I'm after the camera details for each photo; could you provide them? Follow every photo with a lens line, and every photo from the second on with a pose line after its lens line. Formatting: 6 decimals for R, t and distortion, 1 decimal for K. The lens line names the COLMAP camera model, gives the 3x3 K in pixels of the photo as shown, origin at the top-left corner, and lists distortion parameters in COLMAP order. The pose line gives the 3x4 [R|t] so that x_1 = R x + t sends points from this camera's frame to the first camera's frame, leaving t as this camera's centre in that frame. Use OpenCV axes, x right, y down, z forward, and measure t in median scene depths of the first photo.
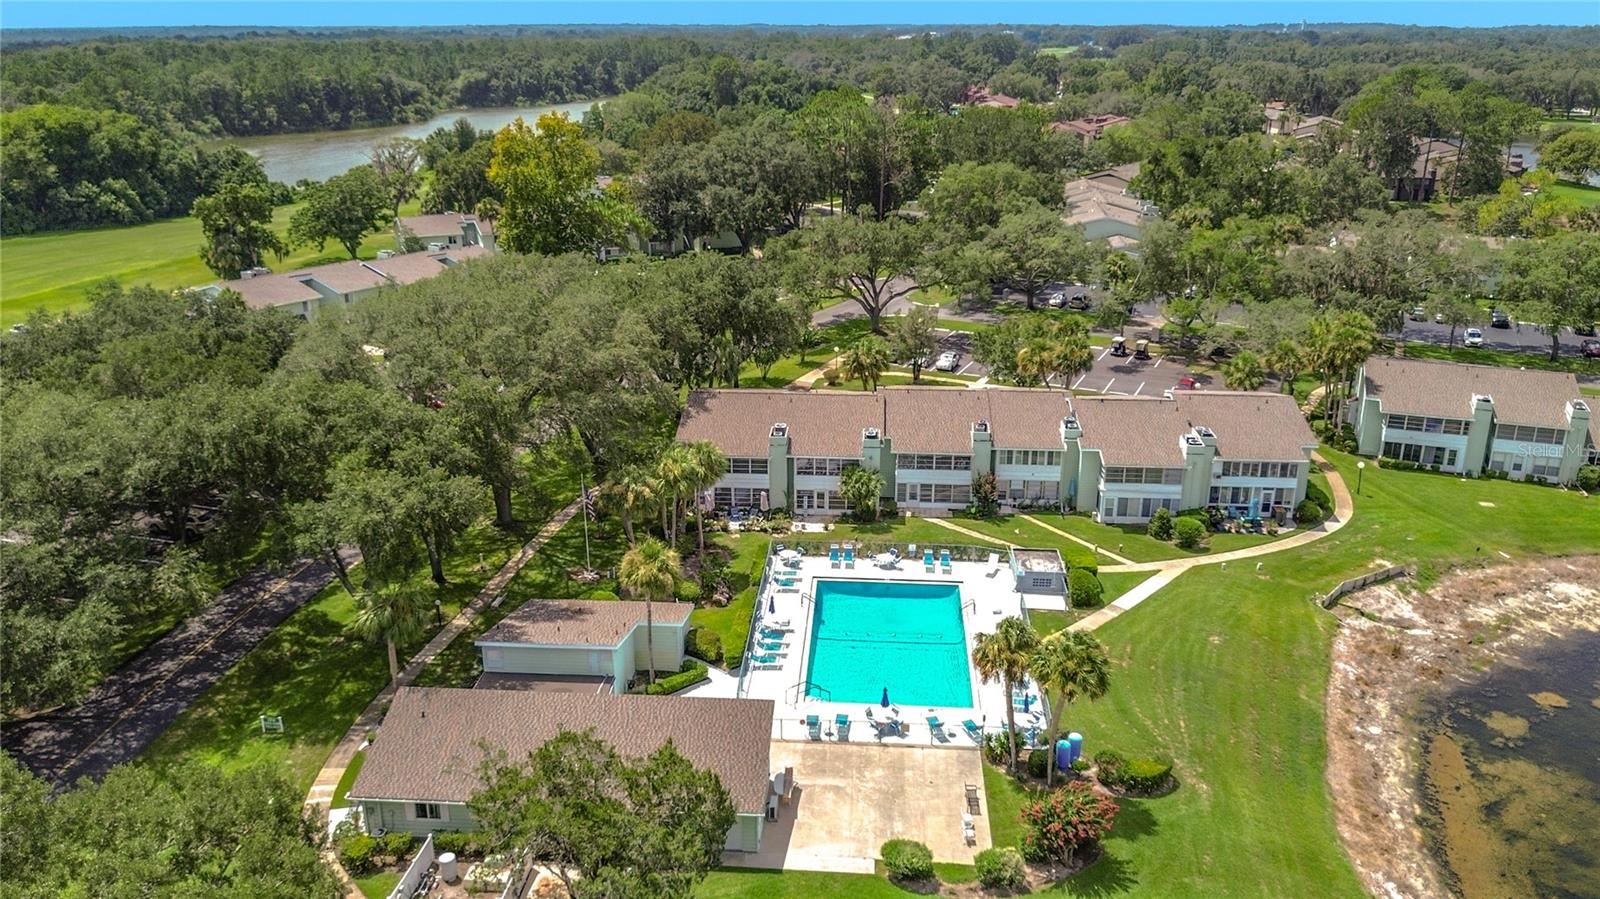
lens RADIAL K [[1245.3, 0, 805.7], [0, 1245.3, 441.0], [0, 0, 1]] dist [0.031188, -0.051430]
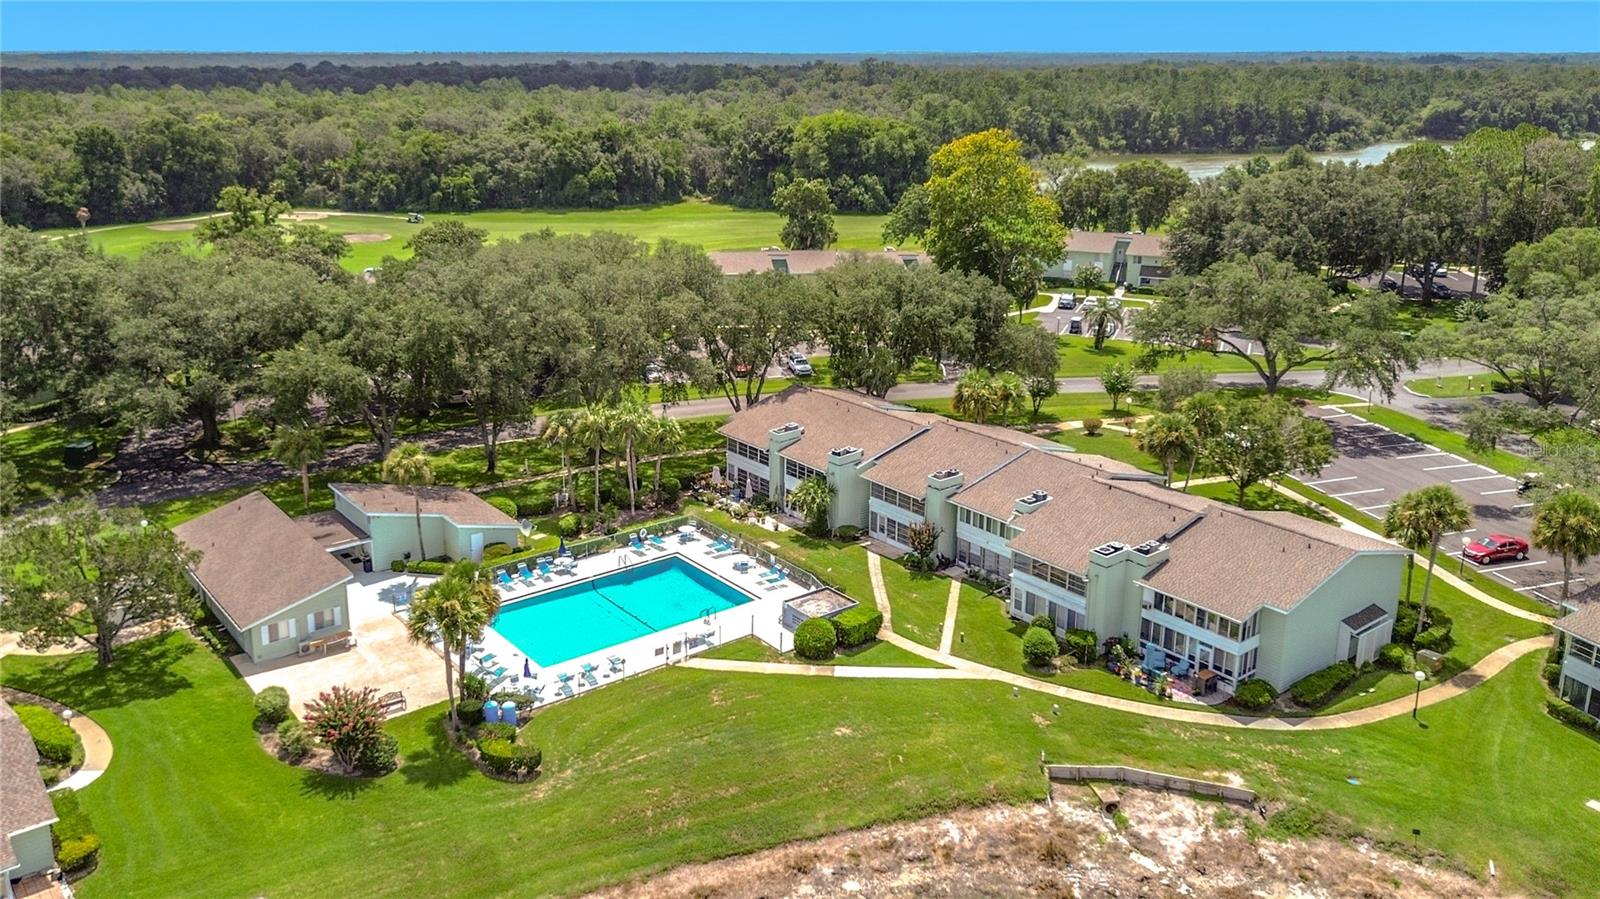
lens RADIAL K [[1245.3, 0, 740.3], [0, 1245.3, 436.5], [0, 0, 1]] dist [0.031188, -0.051430]
pose [[0.646918, 0.222985, -0.729229, 0.712174], [-0.239773, 0.967269, 0.083064, -0.079346], [0.723883, 0.121114, 0.679209, 0.267766]]
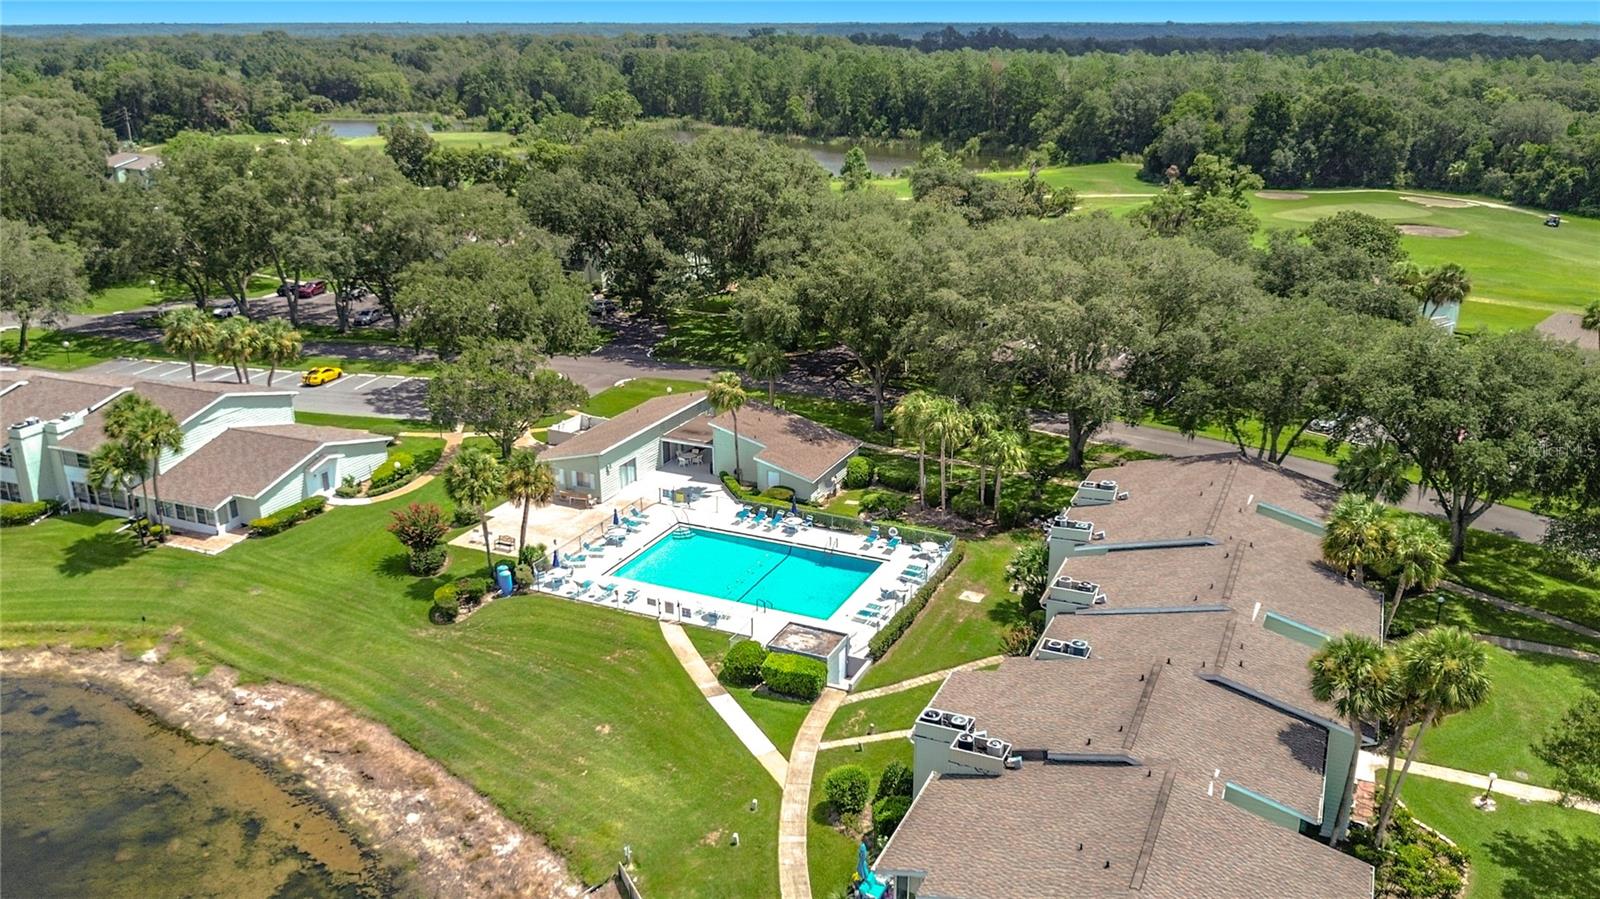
lens RADIAL K [[1245.3, 0, 791.7], [0, 1245.3, 455.1], [0, 0, 1]] dist [0.031188, -0.051430]
pose [[-0.370371, 0.302865, -0.878122, 0.785574], [-0.292028, 0.859452, 0.419597, -0.318225], [0.881785, 0.411843, -0.229871, 1.002788]]
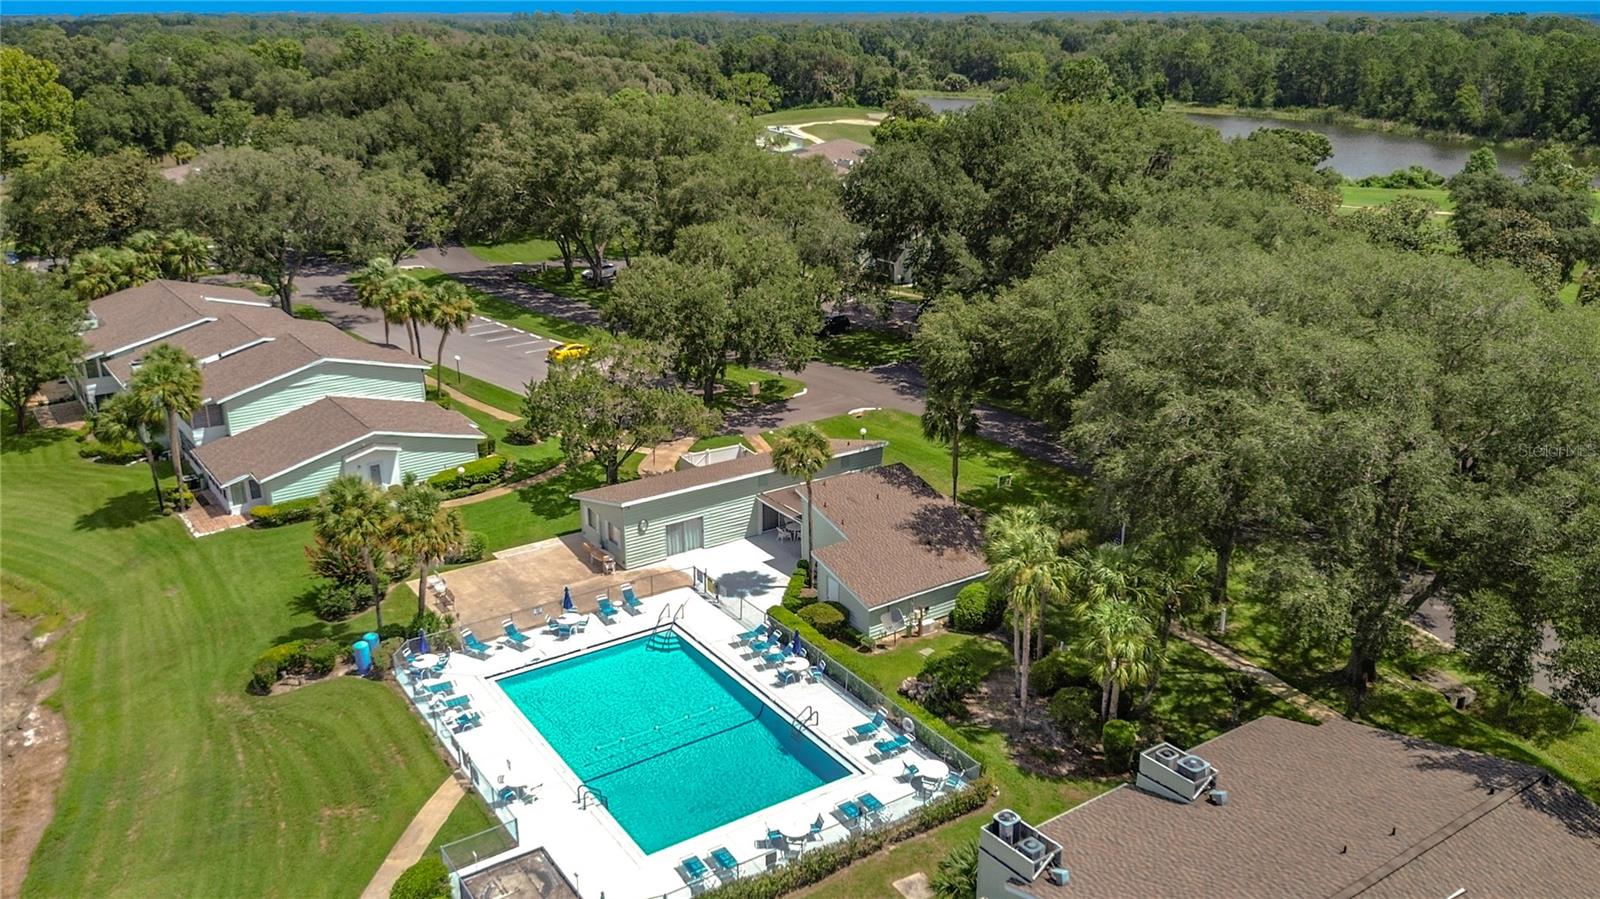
lens RADIAL K [[1245.3, 0, 792.9], [0, 1245.3, 457.6], [0, 0, 1]] dist [0.031188, -0.051430]
pose [[-0.799673, 0.199872, -0.566193, 0.308967], [-0.190009, 0.810272, 0.554397, -0.311194], [0.569579, 0.550918, -0.609975, 1.131384]]
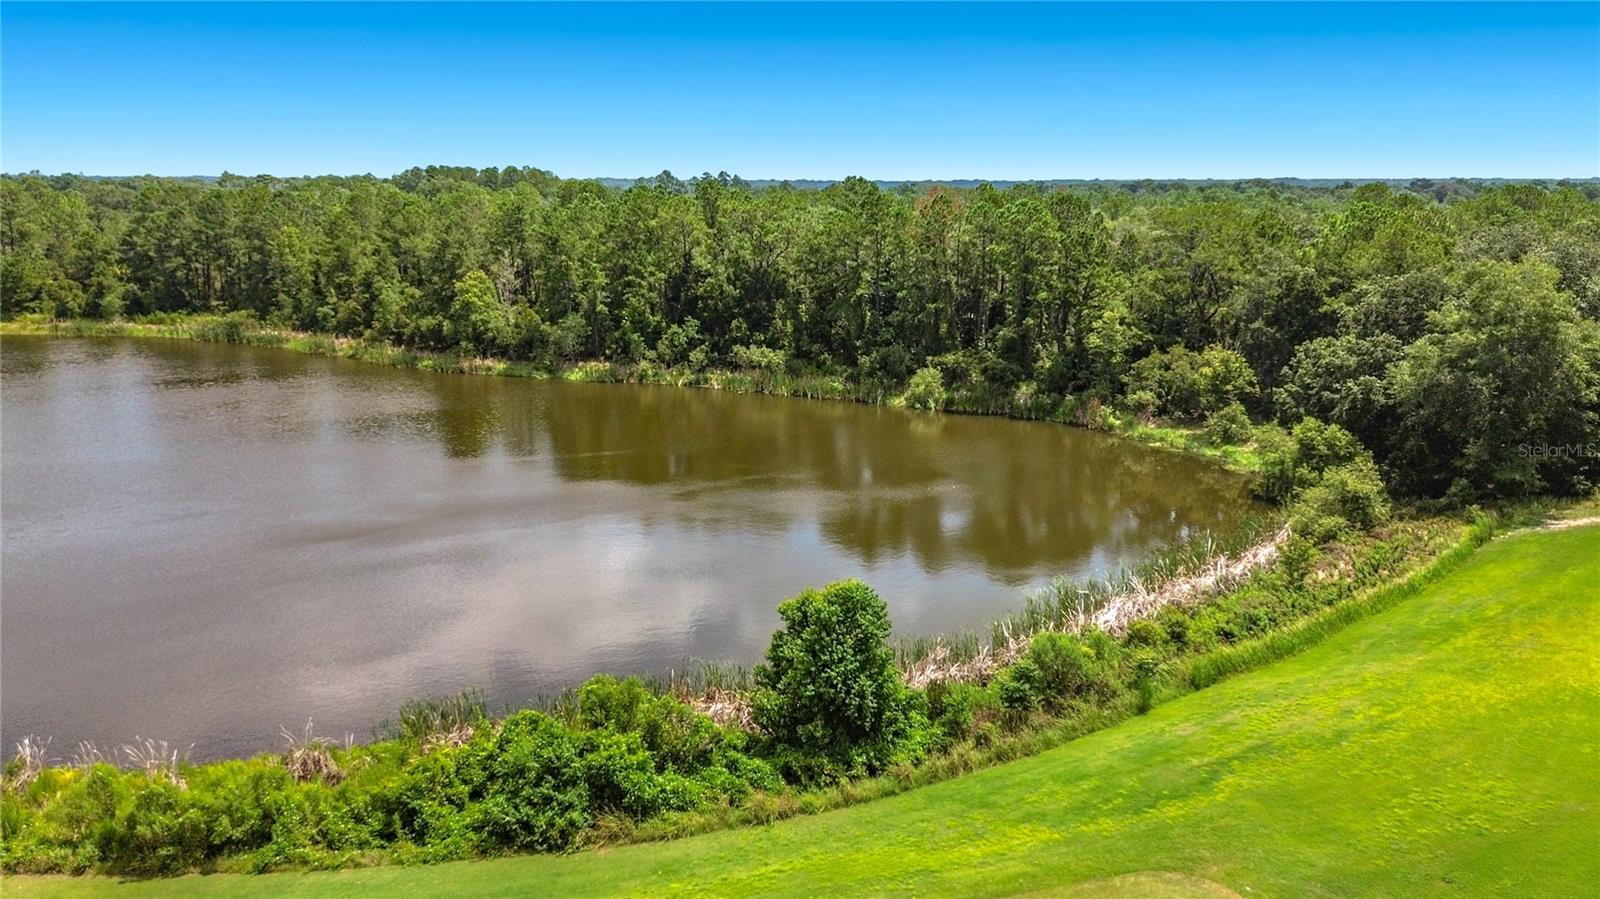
lens RADIAL K [[1245.3, 0, 812.6], [0, 1245.3, 421.9], [0, 0, 1]] dist [0.031188, -0.051430]
pose [[-0.108221, 0.183175, -0.977105, -1.487222], [-0.319895, 0.924185, 0.208685, 0.063923], [0.941252, 0.335156, -0.041420, 0.167502]]
